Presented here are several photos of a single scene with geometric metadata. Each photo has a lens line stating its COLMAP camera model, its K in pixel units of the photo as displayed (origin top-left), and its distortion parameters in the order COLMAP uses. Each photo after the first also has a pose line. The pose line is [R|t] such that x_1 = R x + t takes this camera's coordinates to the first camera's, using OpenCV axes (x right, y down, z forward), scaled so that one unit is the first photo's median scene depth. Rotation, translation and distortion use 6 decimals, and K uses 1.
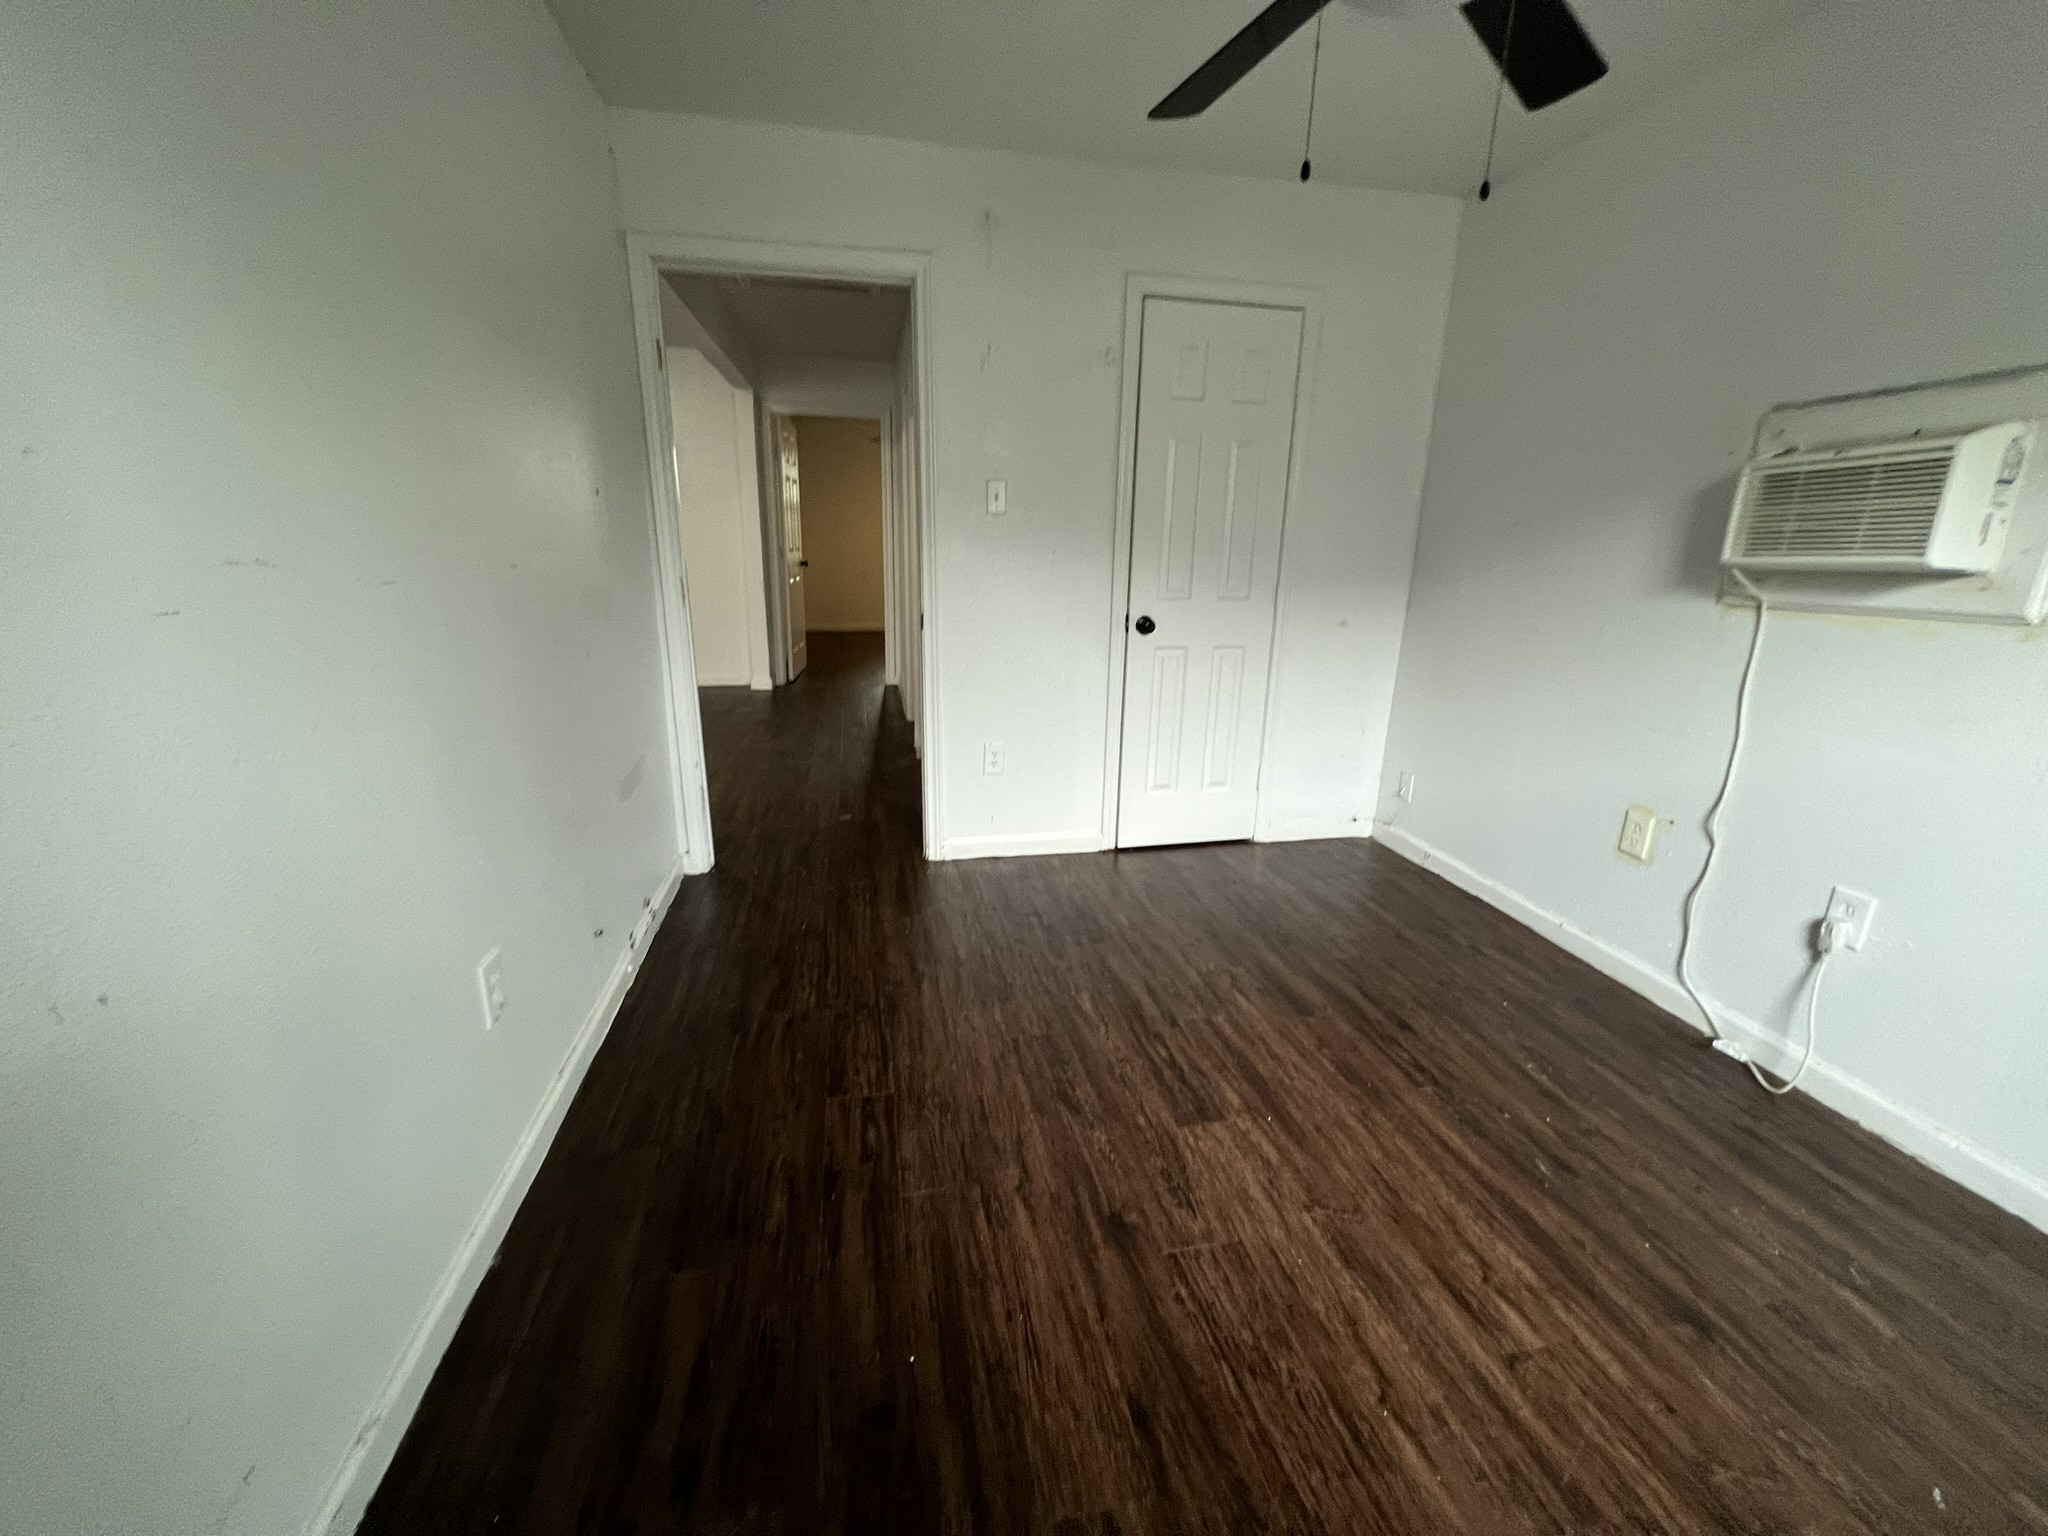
lens RADIAL K [[819.3, 0, 1024.0], [0, 819.3, 768.0], [0, 0, 1]] dist [0.000292, -0.000192]
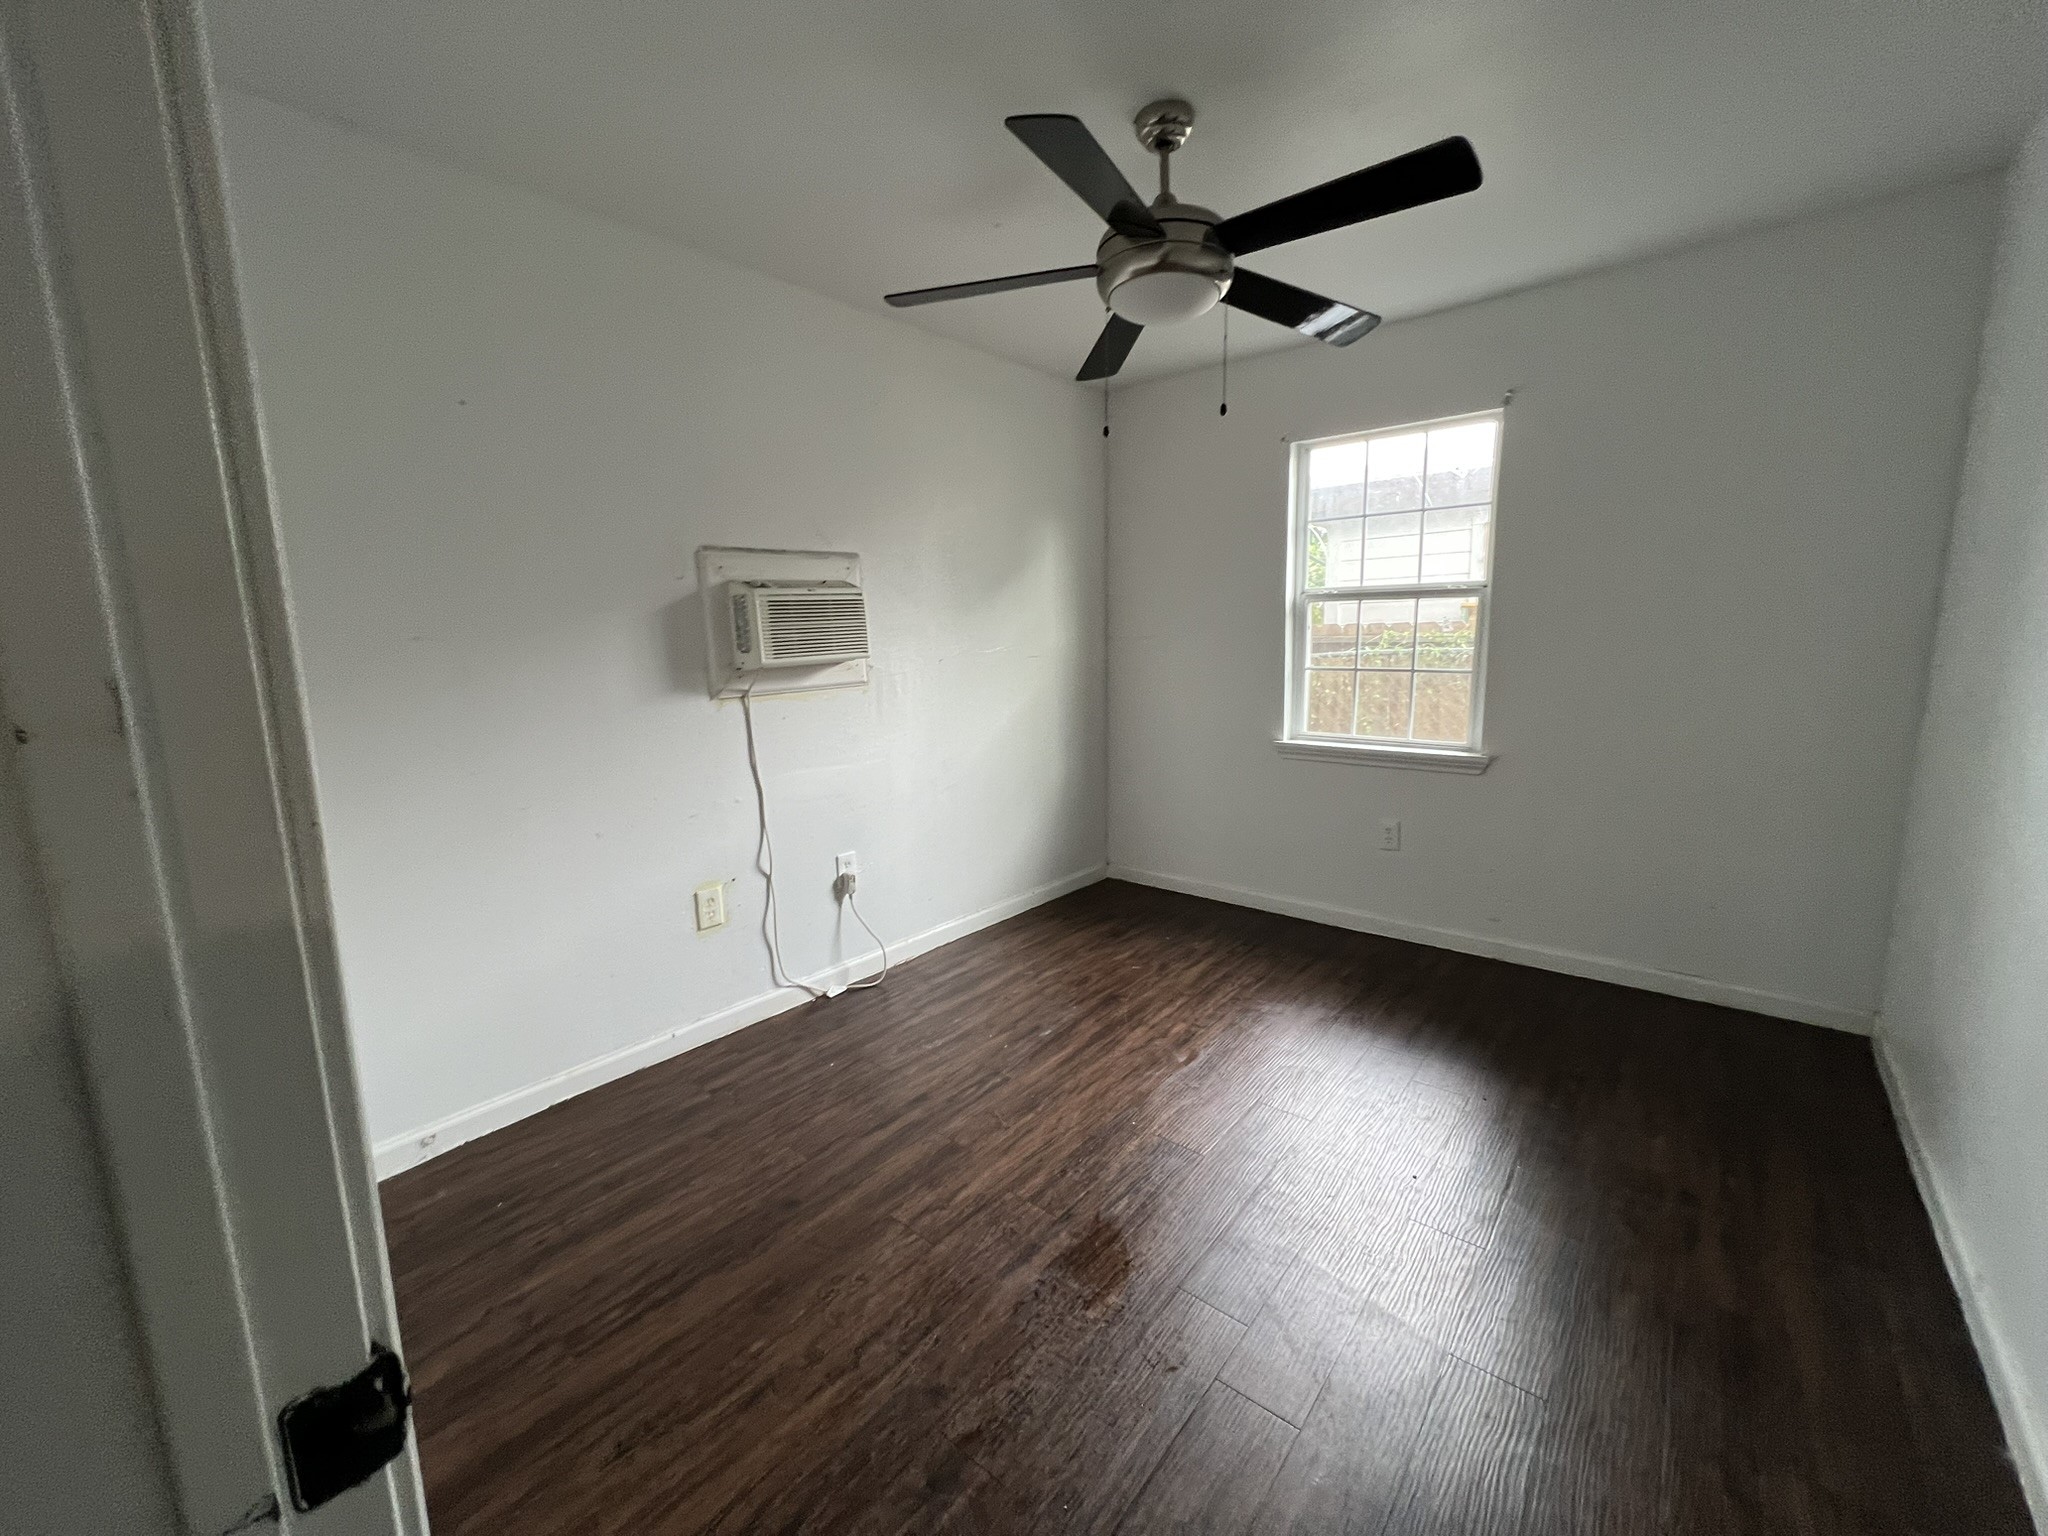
lens RADIAL K [[819.3, 0, 1024.0], [0, 819.3, 768.0], [0, 0, 1]] dist [0.000292, -0.000192]
pose [[-0.624786, -0.130561, 0.769803, -0.439683], [0.223685, 0.914666, 0.336677, -0.468941], [-0.748069, 0.382545, -0.542266, 1.534521]]
